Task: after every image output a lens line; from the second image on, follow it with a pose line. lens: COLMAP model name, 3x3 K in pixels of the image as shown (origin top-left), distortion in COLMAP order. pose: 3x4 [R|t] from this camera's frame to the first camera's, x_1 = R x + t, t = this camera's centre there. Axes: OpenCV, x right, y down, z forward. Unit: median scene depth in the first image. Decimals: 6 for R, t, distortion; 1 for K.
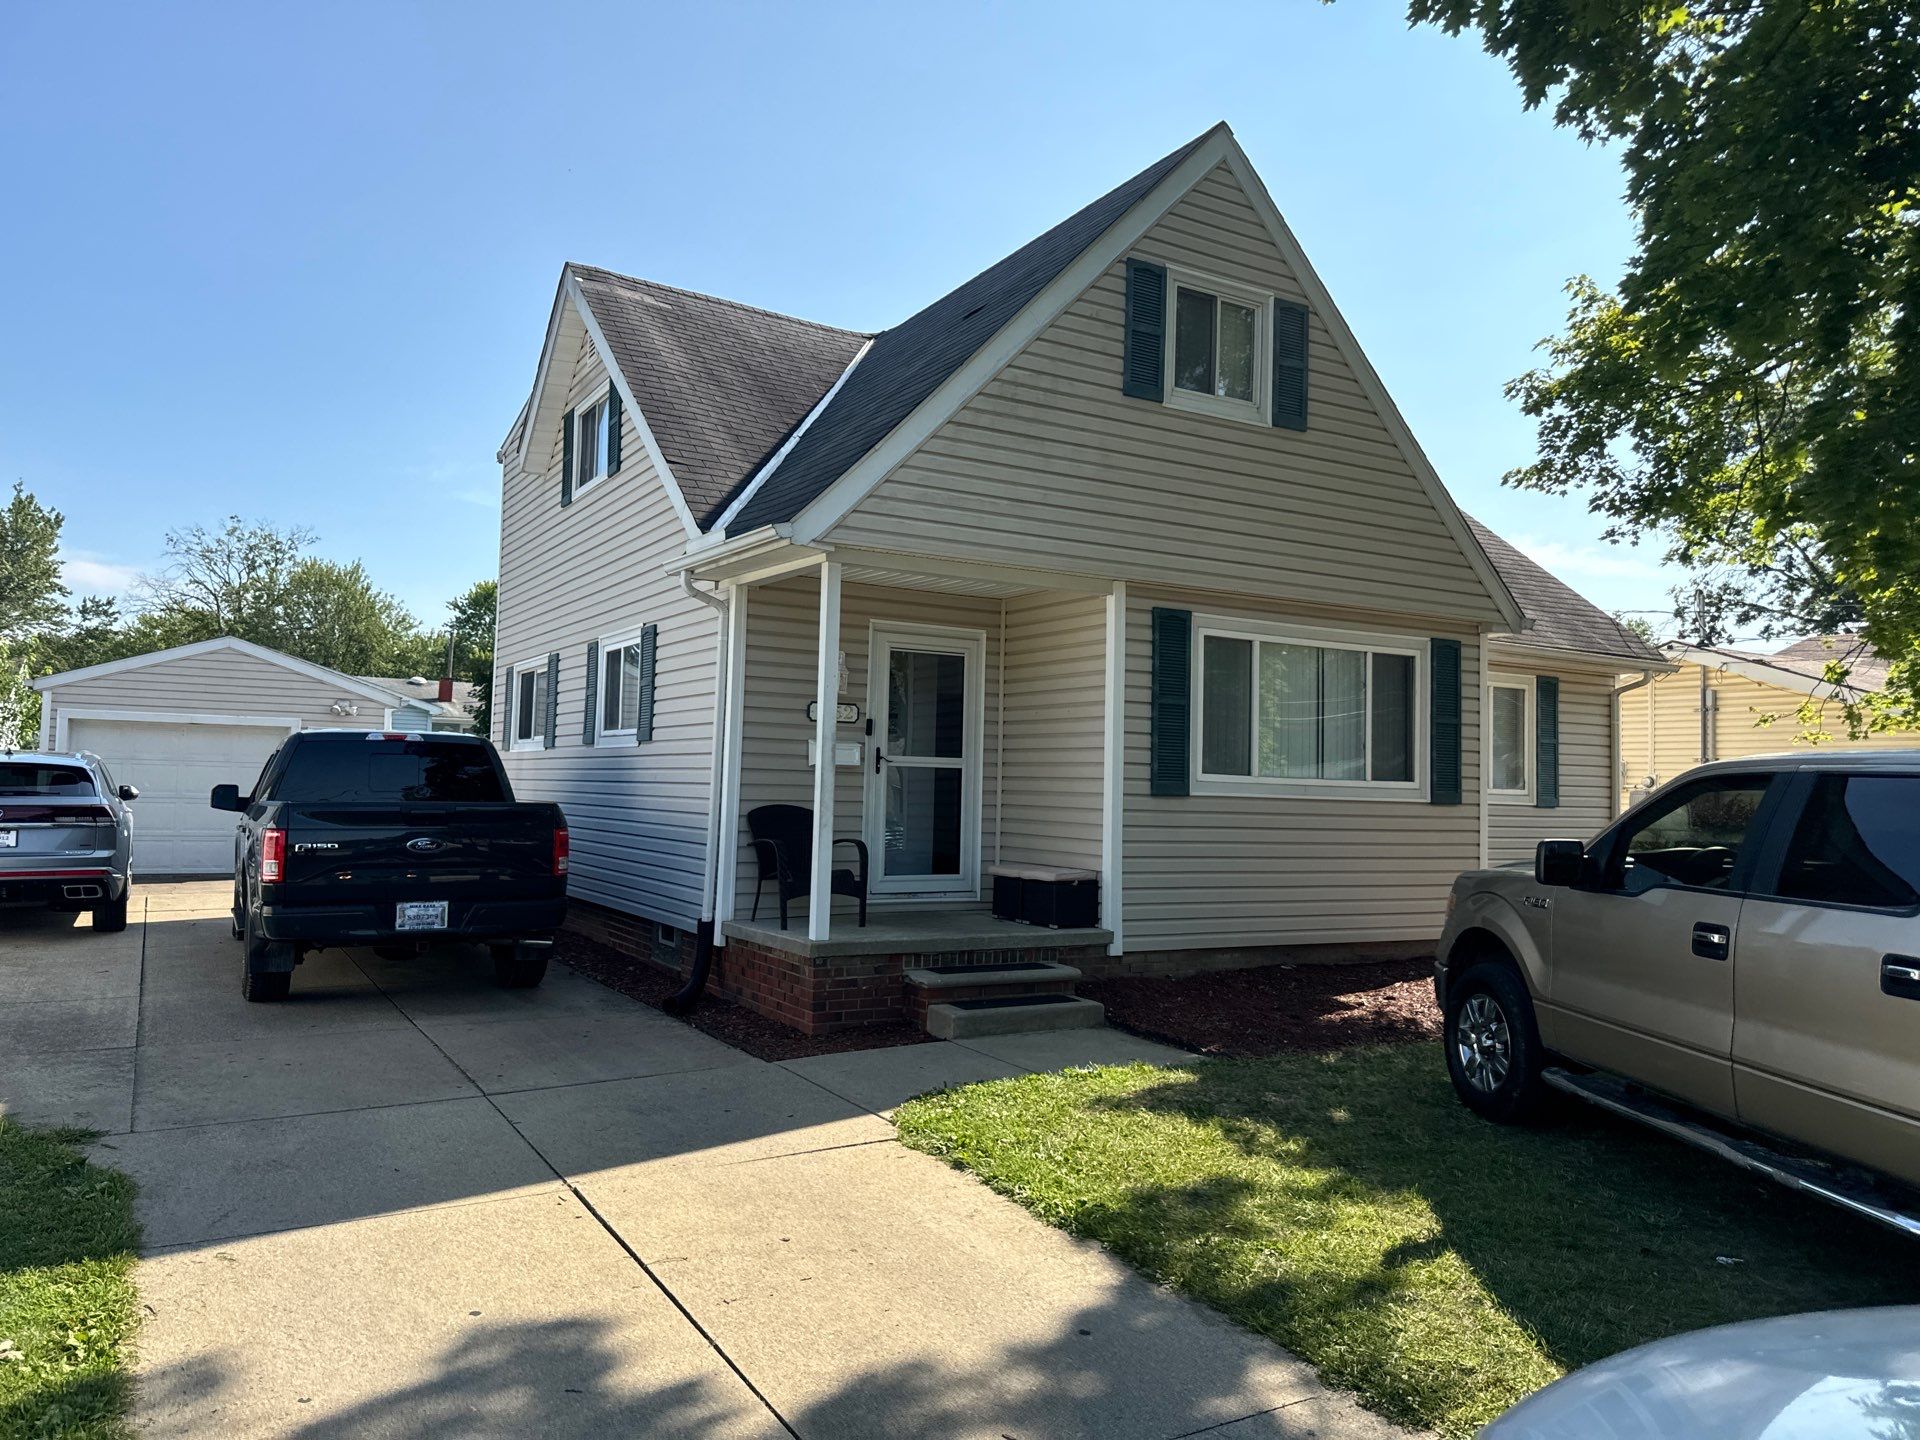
lens RADIAL K [[1359.3, 0, 947.1], [0, 1359.3, 709.0], [0, 0, 1]] dist [0.047497, -0.046927]
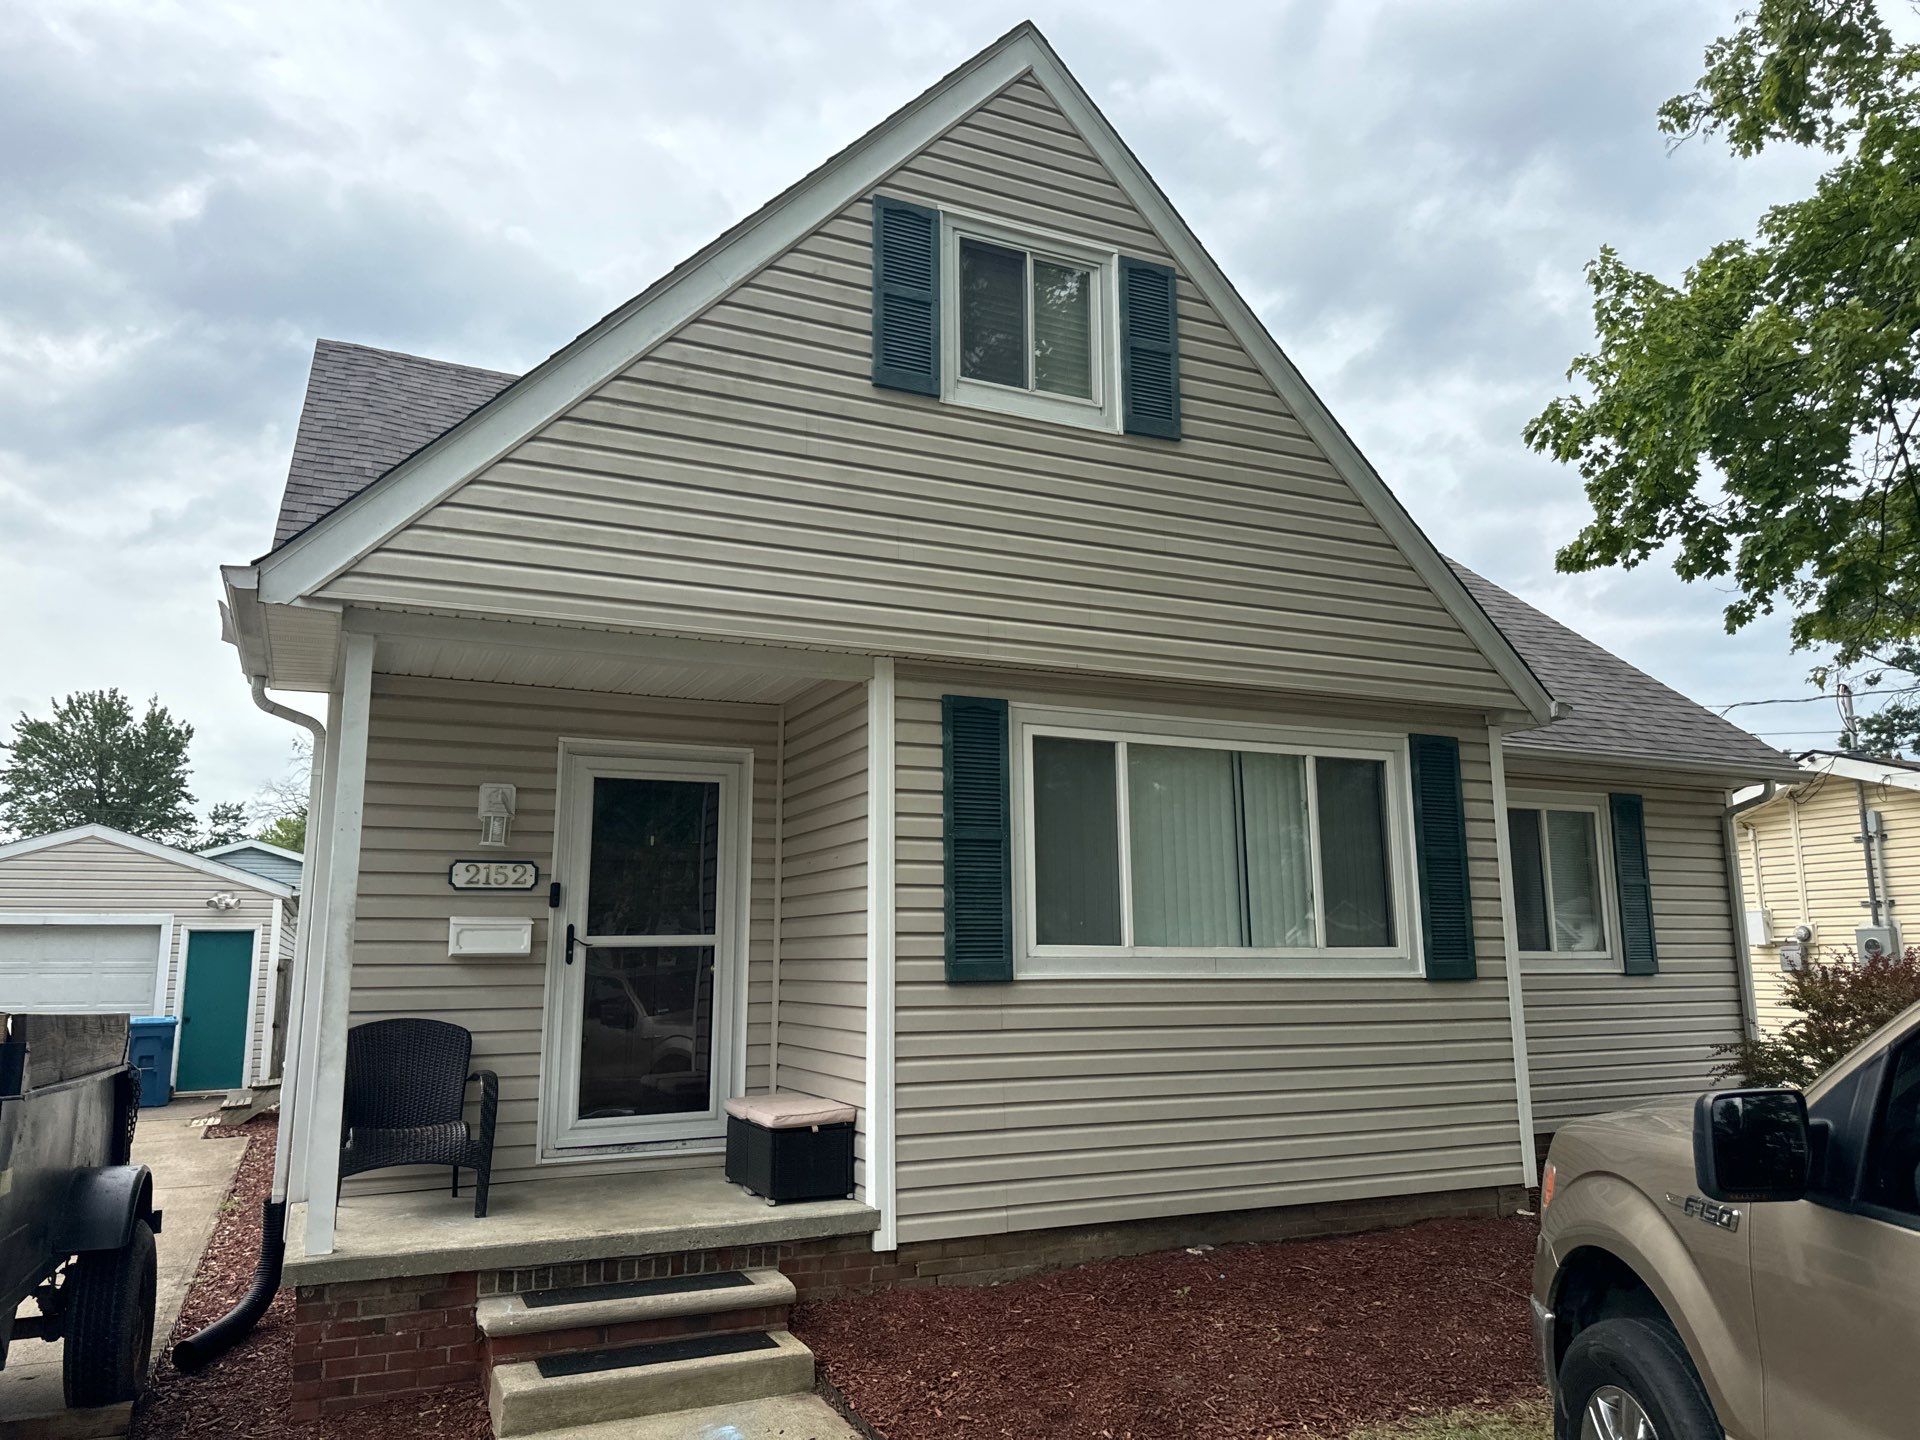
lens RADIAL K [[1359.3, 0, 964.4], [0, 1359.3, 708.1], [0, 0, 1]] dist [0.047497, -0.046927]
pose [[0.995317, -0.049453, -0.083063, 0.207850], [0.038410, 0.990816, -0.129644, 0.017507], [0.088711, 0.125846, 0.988075, 0.330115]]
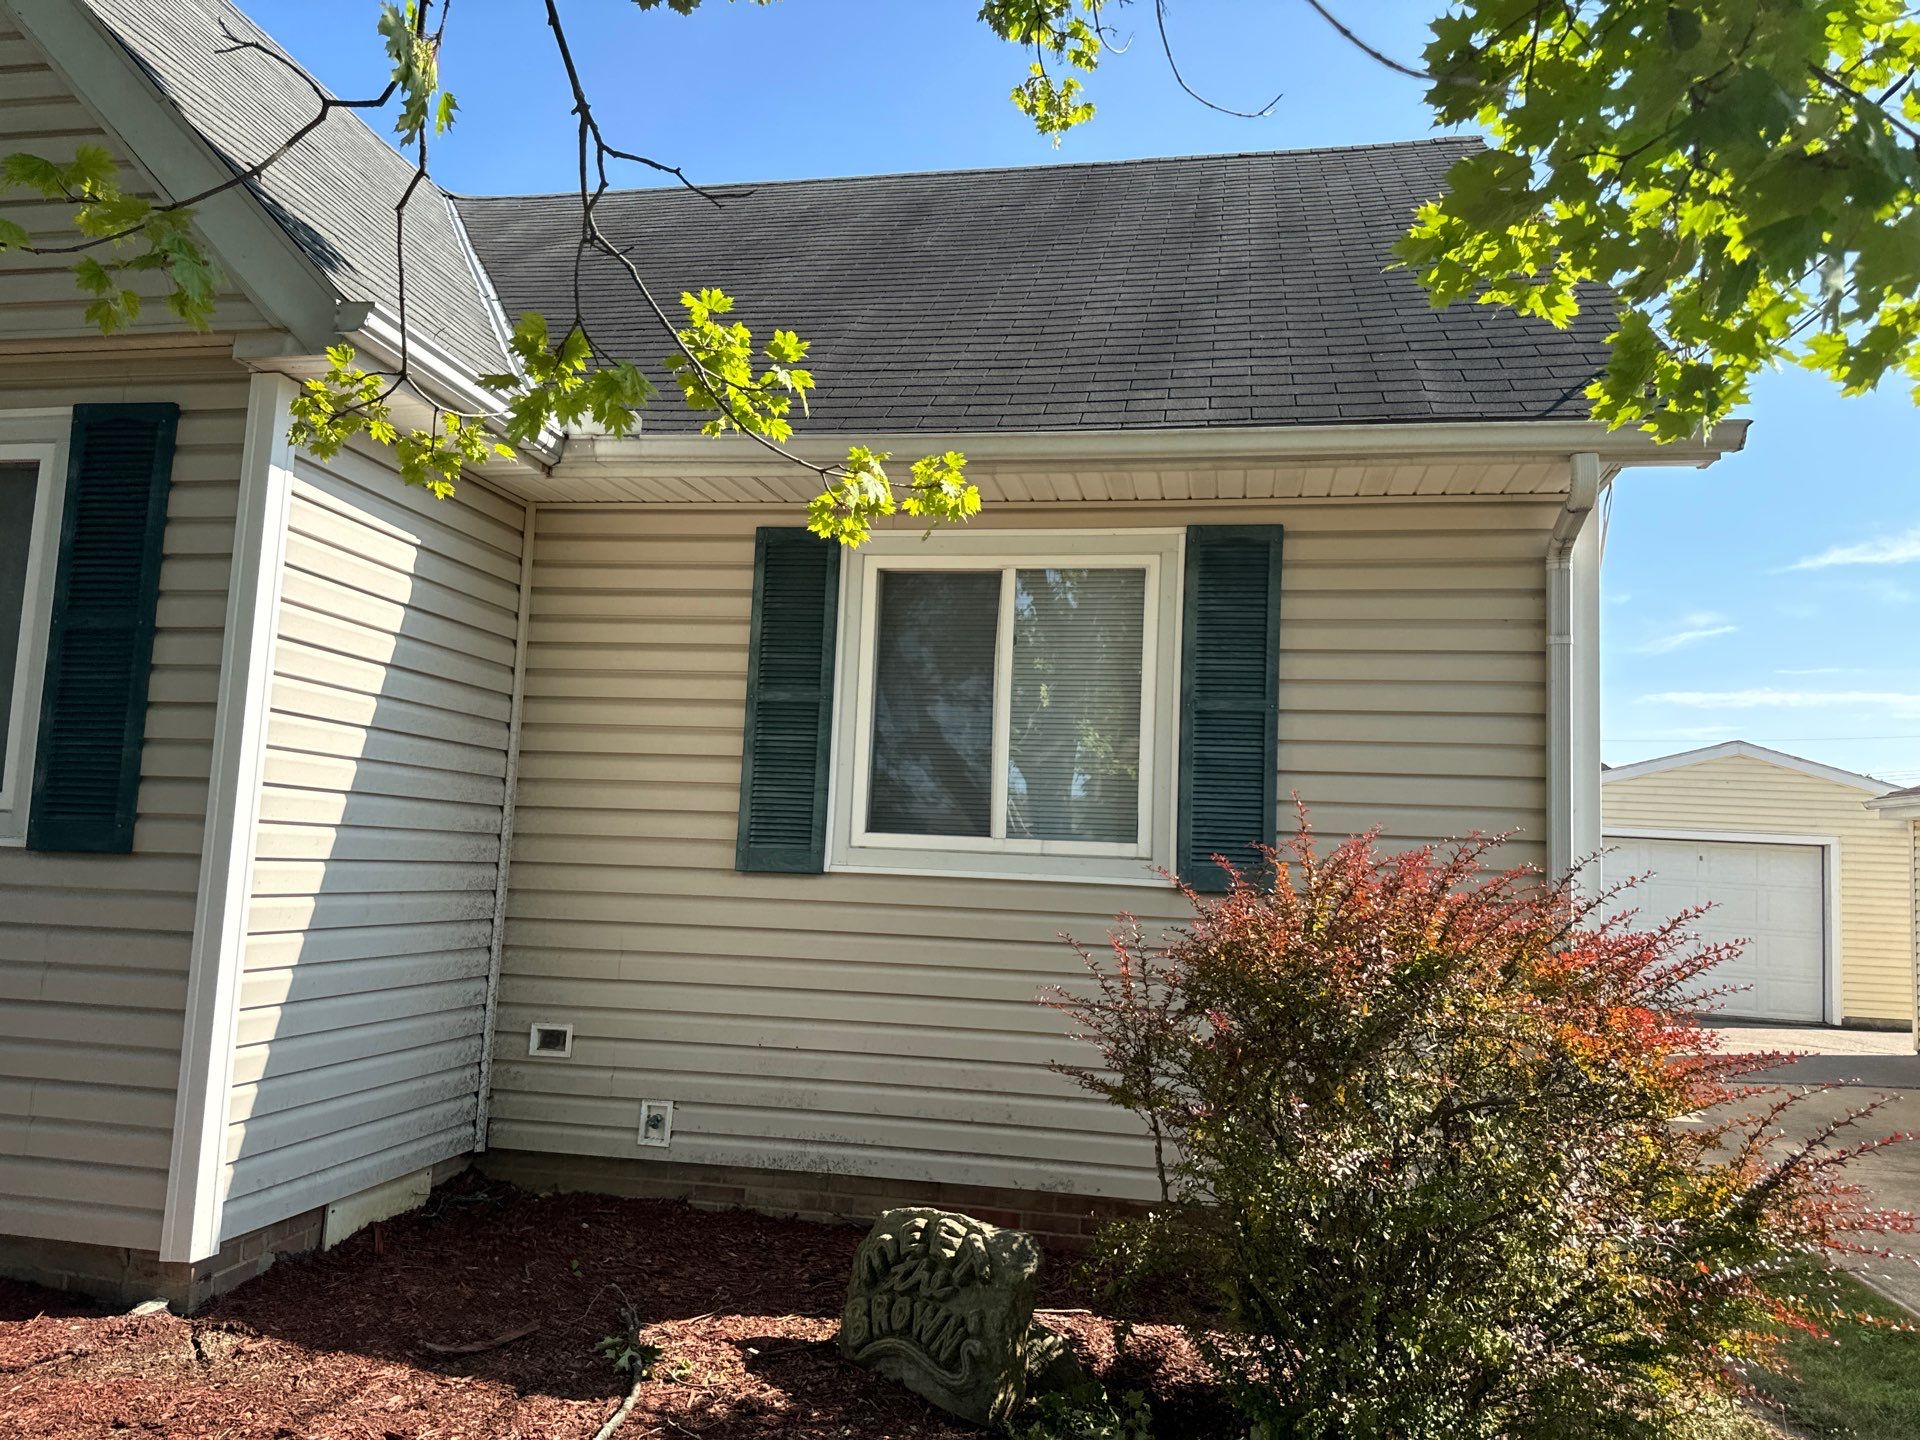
lens RADIAL K [[1330.2, 0, 969.5], [0, 1330.2, 730.3], [0, 0, 1]] dist [0.049224, -0.016879]
pose [[0.747965, -0.065971, -0.660452, 0.542301], [0.021600, 0.996941, -0.075120, 0.046238], [0.663387, 0.041921, 0.747101, 0.632021]]
